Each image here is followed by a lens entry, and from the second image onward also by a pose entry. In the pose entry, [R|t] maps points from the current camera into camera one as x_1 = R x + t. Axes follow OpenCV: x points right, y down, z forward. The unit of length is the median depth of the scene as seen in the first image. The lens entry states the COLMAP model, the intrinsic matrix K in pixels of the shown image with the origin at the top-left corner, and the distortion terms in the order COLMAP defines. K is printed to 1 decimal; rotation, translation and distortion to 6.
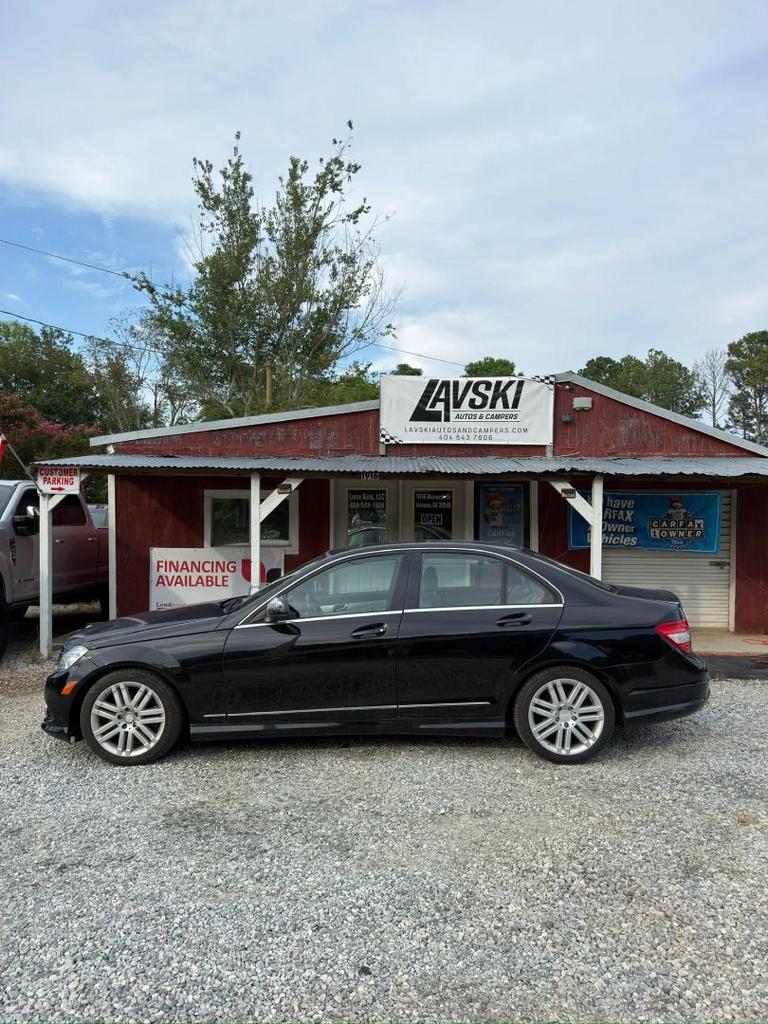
lens RADIAL K [[718.7, 0, 379.6], [0, 718.7, 521.6], [0, 0, 1]] dist [0.049791, -0.065772]
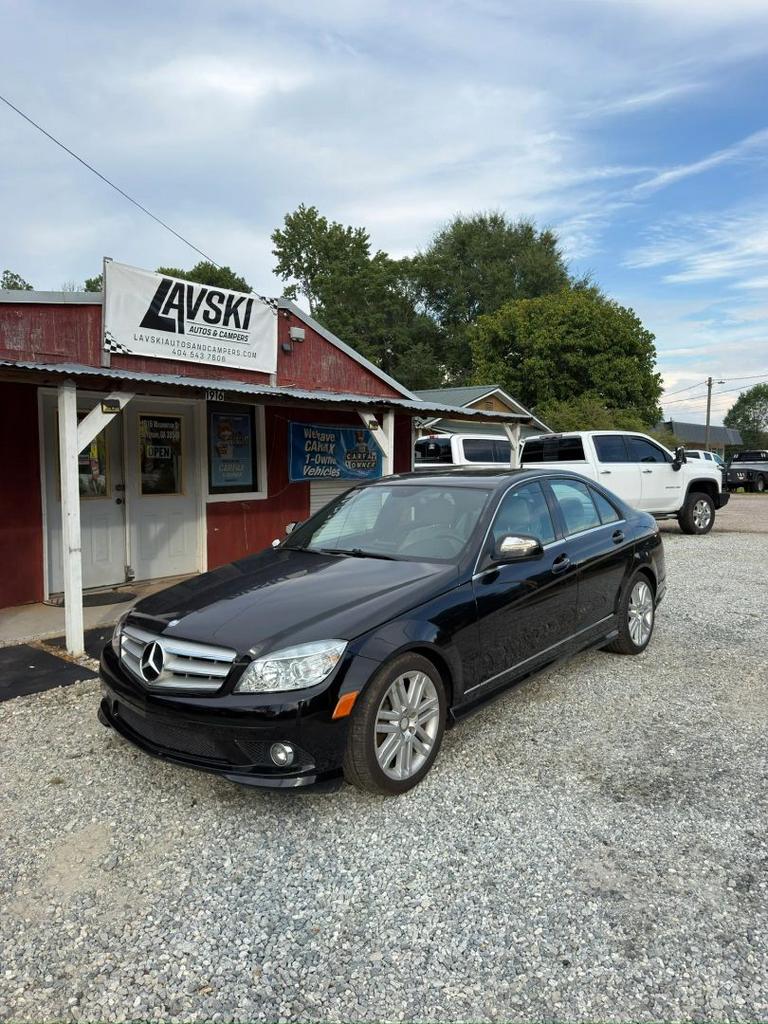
lens RADIAL K [[718.7, 0, 387.0], [0, 718.7, 526.5], [0, 0, 1]] dist [0.049791, -0.065772]
pose [[0.628857, -0.080685, 0.773323, -0.422200], [0.011562, 0.995462, 0.094460, 0.006563], [-0.777435, -0.050461, 0.626936, 0.279207]]
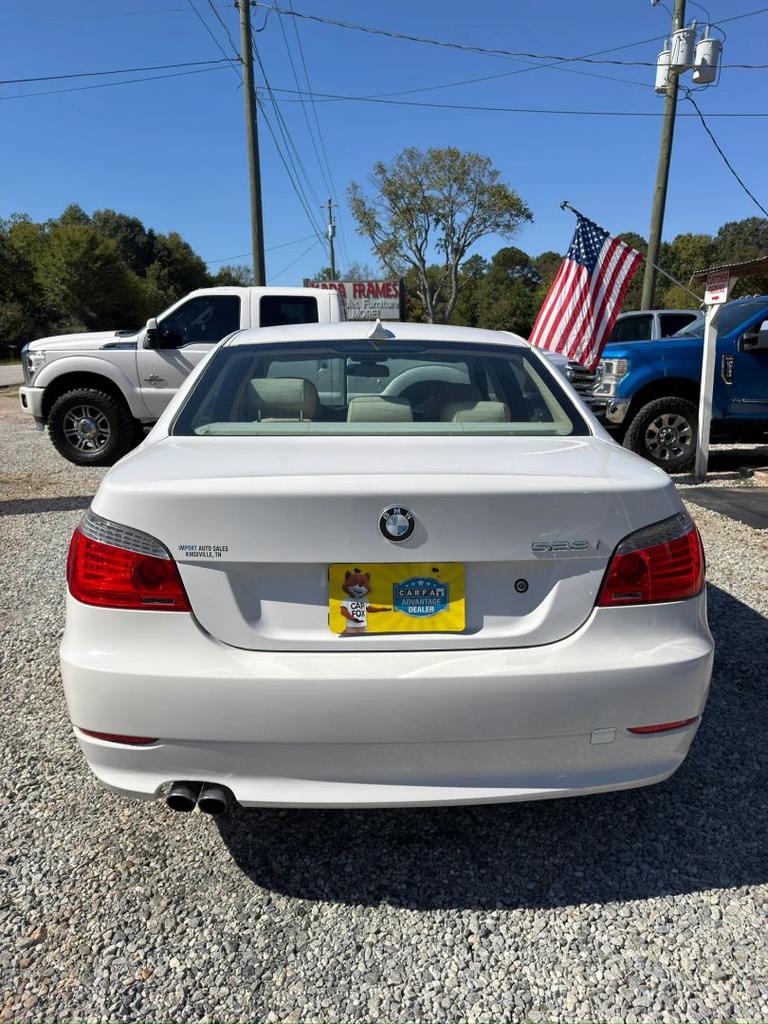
lens RADIAL K [[718.7, 0, 387.4], [0, 718.7, 513.3], [0, 0, 1]] dist [0.049791, -0.065772]
pose [[0.049121, 0.206012, -0.977316, 0.406677], [0.002062, 0.978474, 0.206360, 0.026530], [0.998791, -0.012152, 0.047638, 0.436230]]
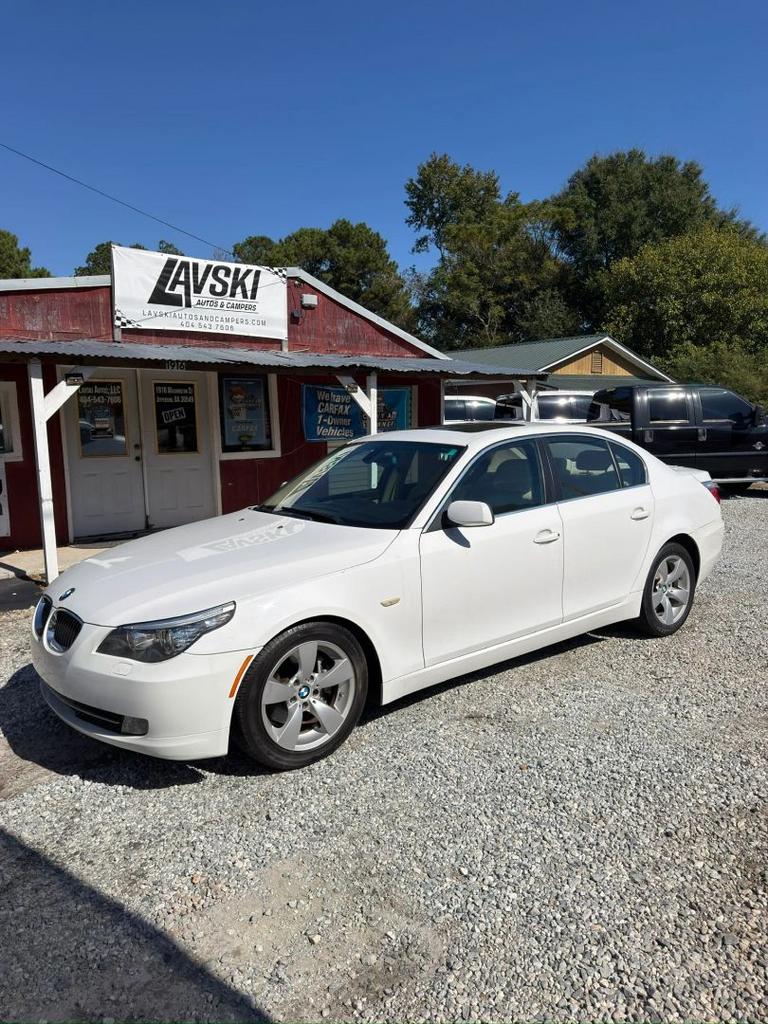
lens RADIAL K [[718.7, 0, 392.1], [0, 718.7, 531.8], [0, 0, 1]] dist [0.049791, -0.065772]
pose [[0.771678, -0.120254, 0.624542, -0.320410], [0.023887, 0.986750, 0.160482, 0.002654], [-0.635565, -0.108922, 0.764325, 0.090336]]
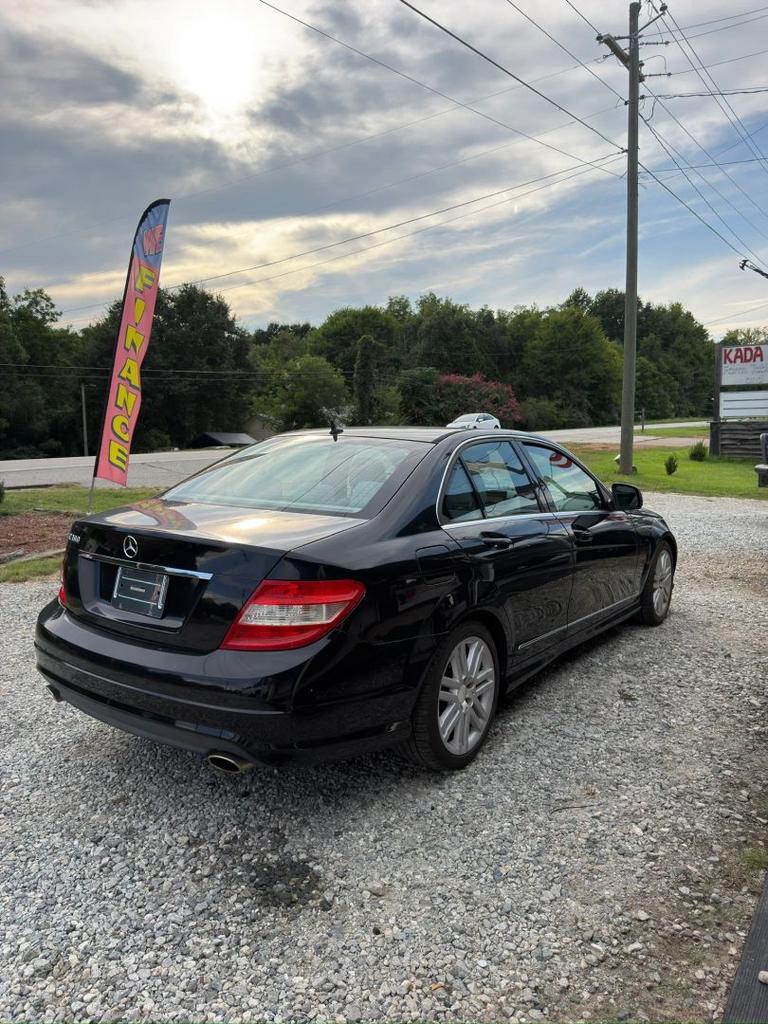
lens RADIAL K [[718.7, 0, 376.3], [0, 718.7, 507.9], [0, 0, 1]] dist [0.049791, -0.065772]
pose [[-0.592238, 0.089957, -0.800726, 0.381608], [0.008915, 0.994419, 0.105123, 0.018923], [0.805714, 0.055120, -0.589735, 0.791073]]
